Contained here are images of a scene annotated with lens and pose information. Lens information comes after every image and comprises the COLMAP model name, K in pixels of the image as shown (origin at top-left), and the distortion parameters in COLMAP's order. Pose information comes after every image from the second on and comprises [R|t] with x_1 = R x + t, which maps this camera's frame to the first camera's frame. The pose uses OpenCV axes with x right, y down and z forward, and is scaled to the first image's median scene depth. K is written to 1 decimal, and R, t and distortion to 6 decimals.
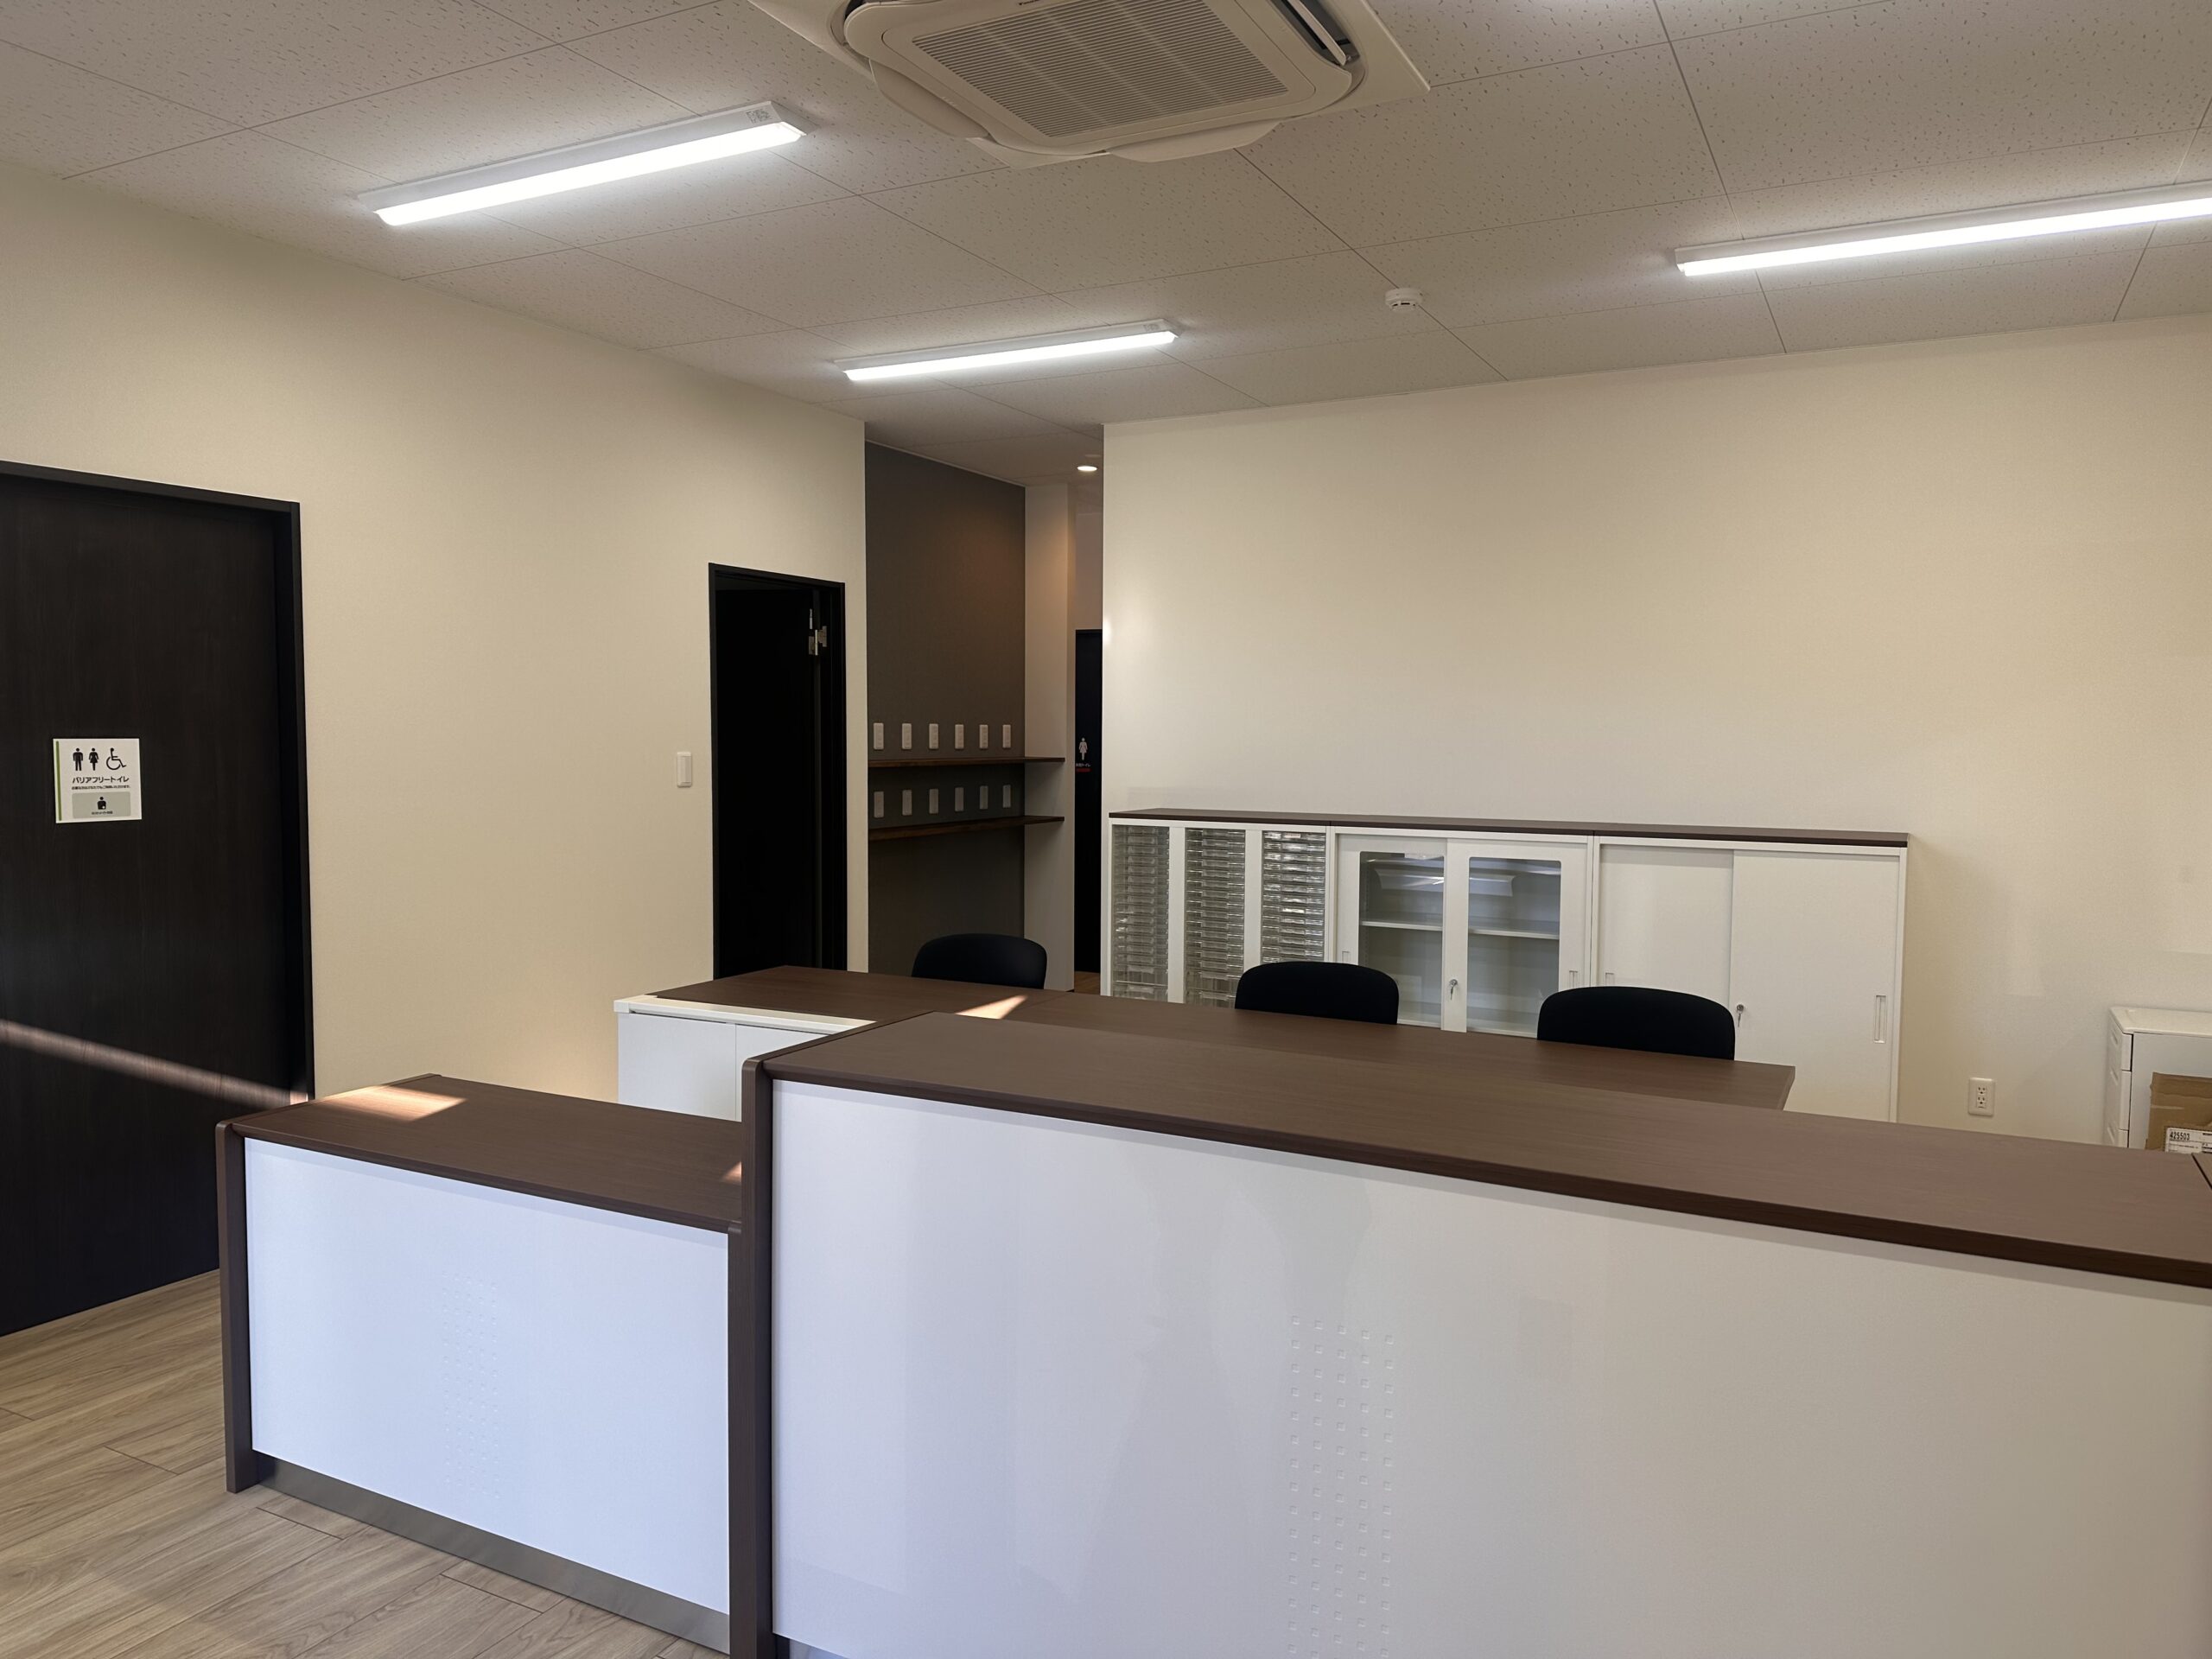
lens RADIAL K [[1557.5, 0, 1102.0], [0, 1557.5, 828.9], [0, 0, 1]] dist [0.002979, -0.000585]
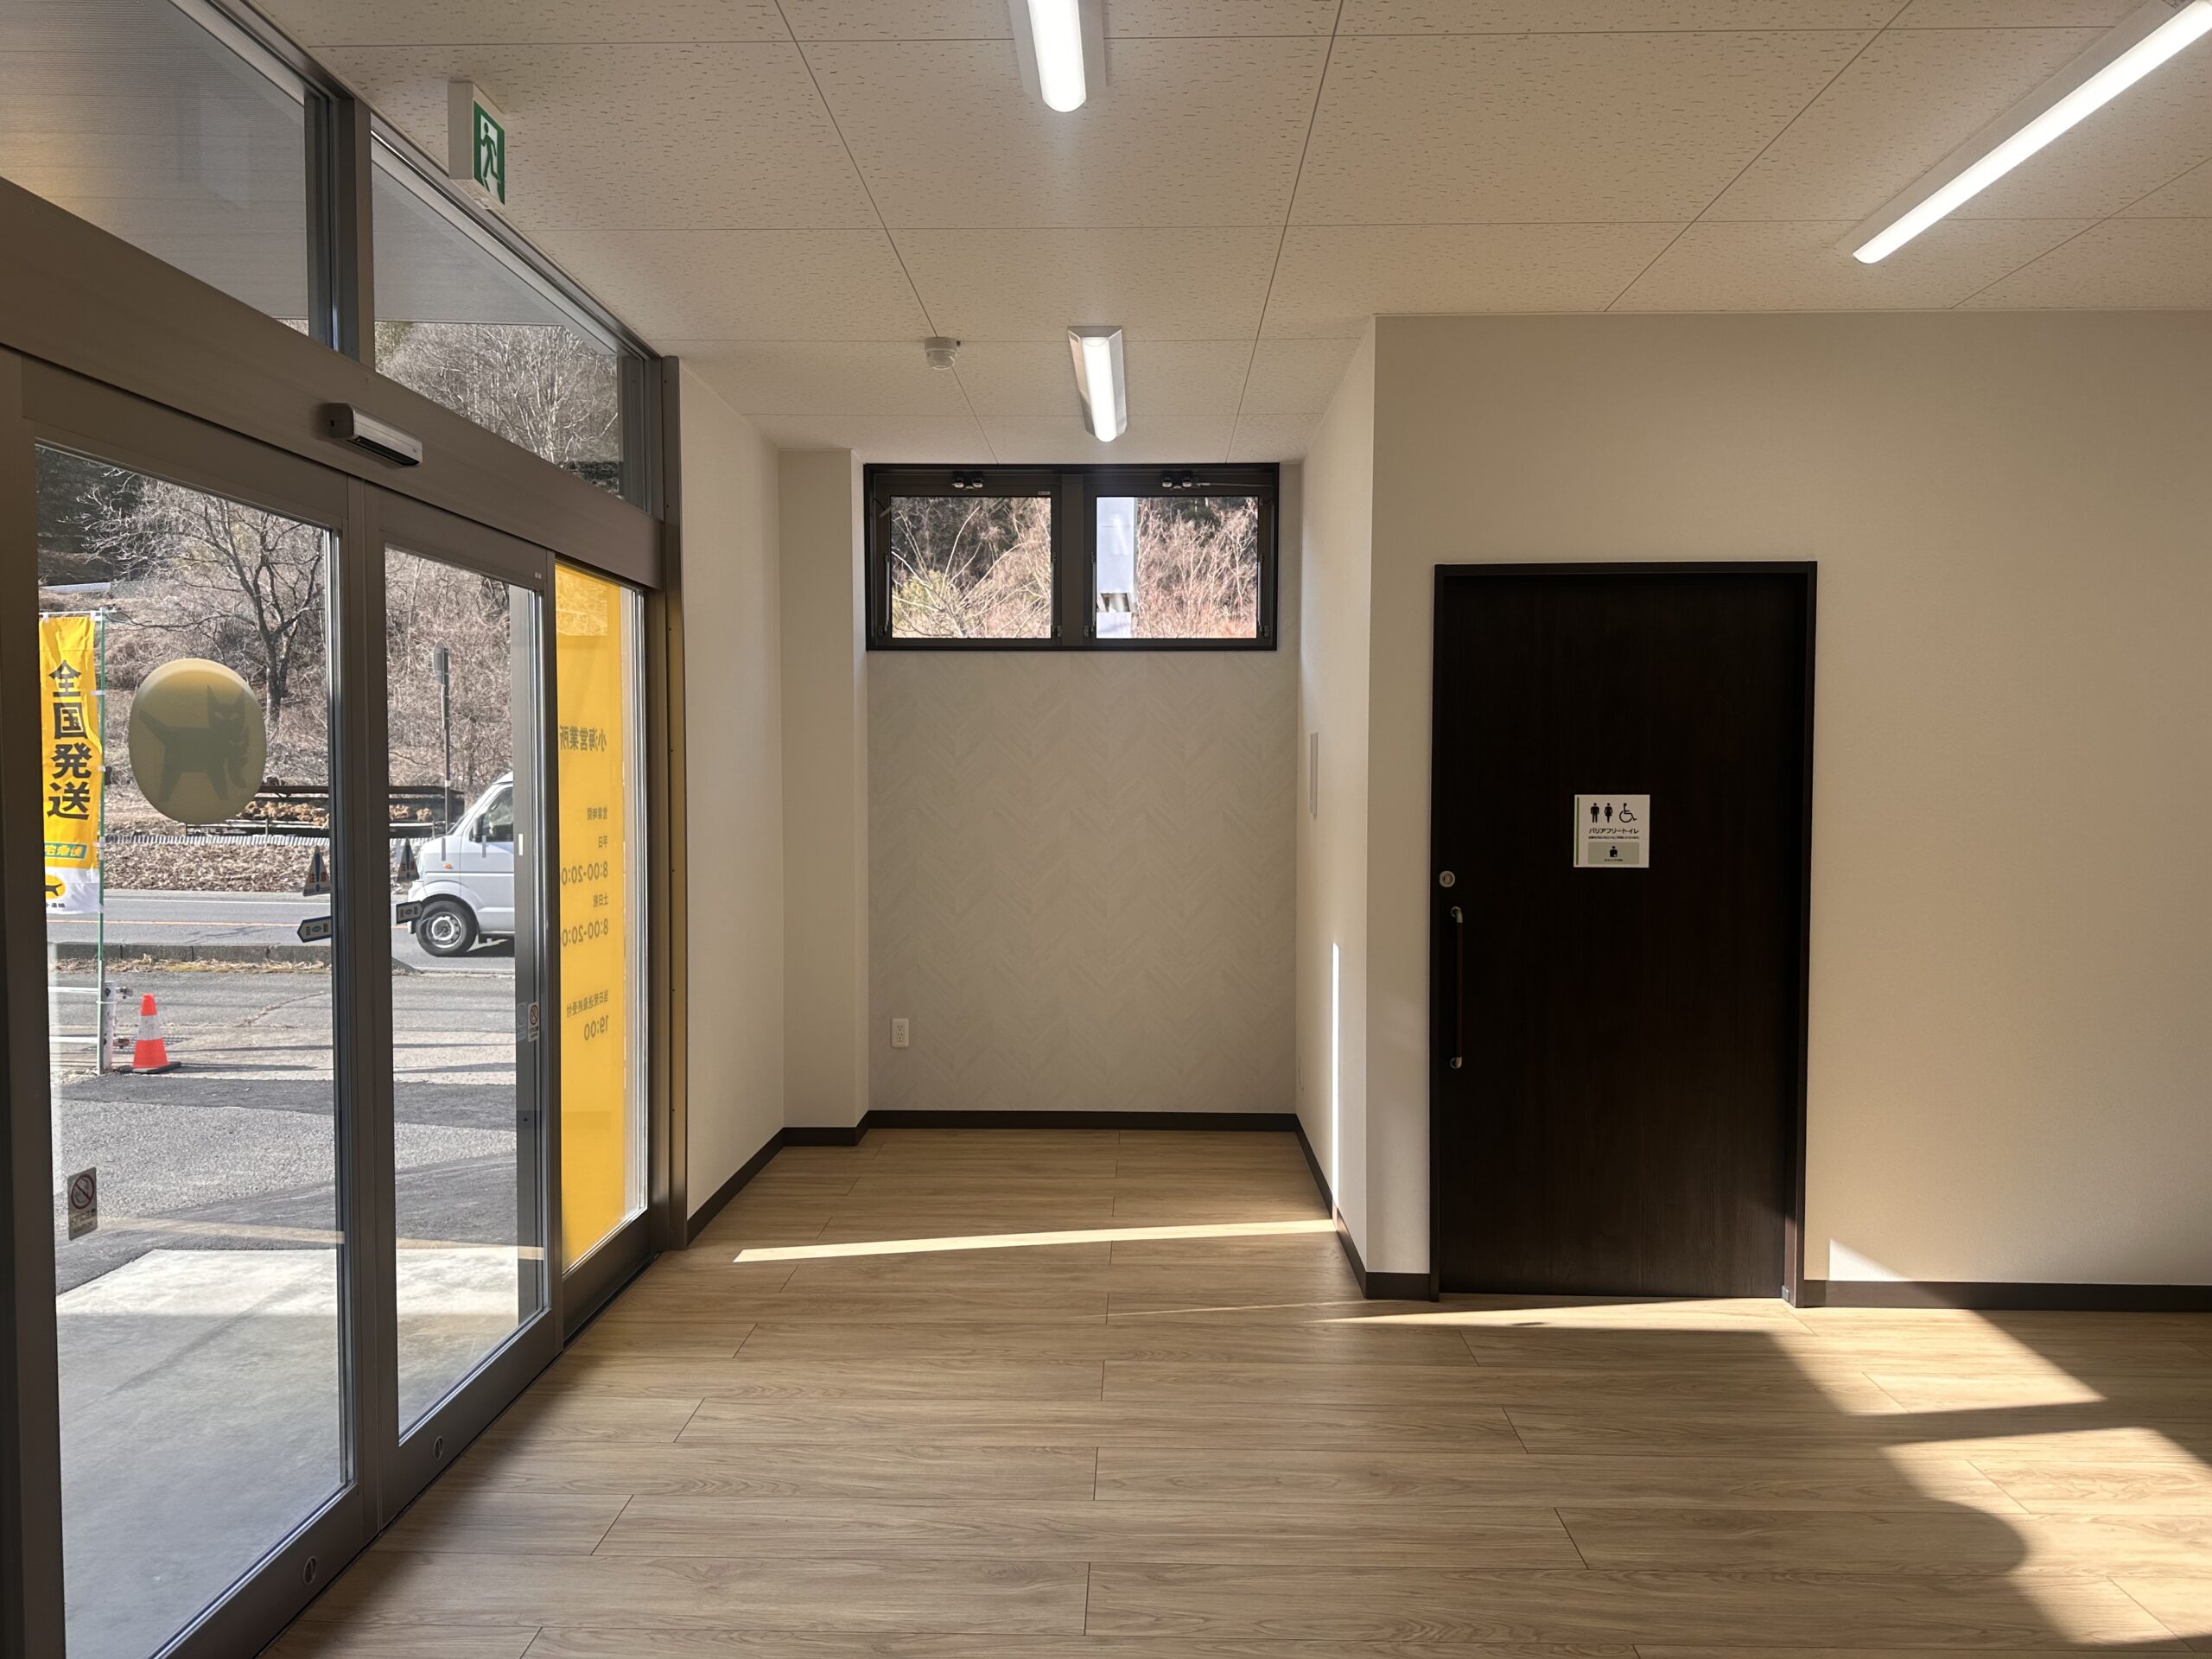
lens RADIAL K [[1557.5, 0, 1103.1], [0, 1557.5, 828.2], [0, 0, 1]] dist [0.002979, -0.000585]
pose [[0.437416, 0.024931, -0.898914, 0.214615], [-0.056595, 0.998397, 0.000151, -0.012798], [0.897477, 0.050808, 0.438126, 0.172861]]
